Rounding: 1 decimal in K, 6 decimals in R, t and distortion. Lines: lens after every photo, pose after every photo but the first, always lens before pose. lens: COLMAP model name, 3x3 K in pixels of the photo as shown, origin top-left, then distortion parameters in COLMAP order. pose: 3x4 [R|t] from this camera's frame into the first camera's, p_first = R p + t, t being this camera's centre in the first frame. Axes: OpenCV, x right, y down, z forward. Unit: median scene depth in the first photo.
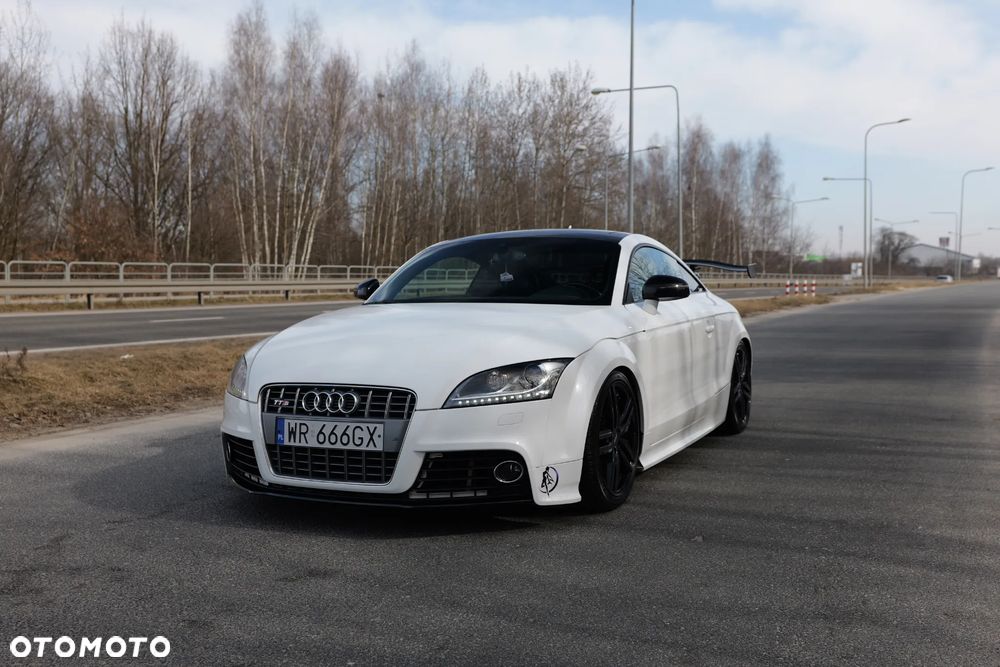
lens RADIAL K [[1041.4, 0, 495.7], [0, 1041.4, 332.9], [0, 0, 1]] dist [0.000806, 0.000196]
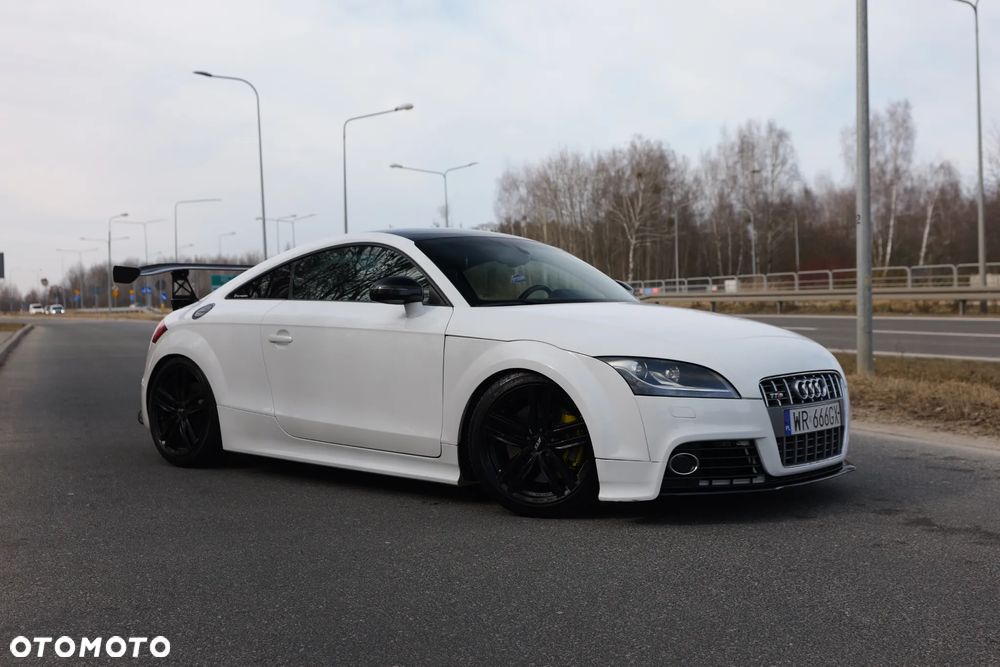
lens RADIAL K [[1229.1, 0, 498.6], [0, 1229.1, 334.4], [0, 0, 1]] dist [-0.000501, -0.009713]
pose [[0.259120, -0.015235, 0.965725, -1.452648], [0.046810, 0.998899, 0.003198, -0.008401], [-0.964710, 0.044377, 0.259548, 0.968977]]
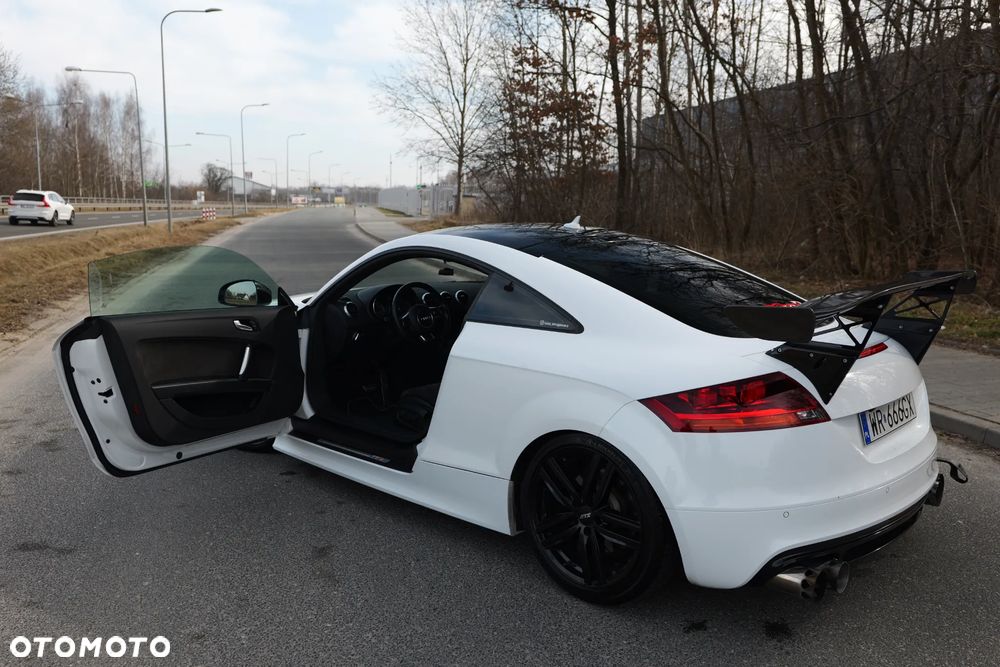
lens RADIAL K [[802.9, 0, 501.3], [0, 802.9, 329.7], [0, 0, 1]] dist [0.004143, 0.001372]
pose [[0.757436, -0.082212, 0.647713, -1.715086], [0.012969, 0.993740, 0.110966, 0.007128], [-0.652781, -0.075650, 0.753760, -1.852900]]
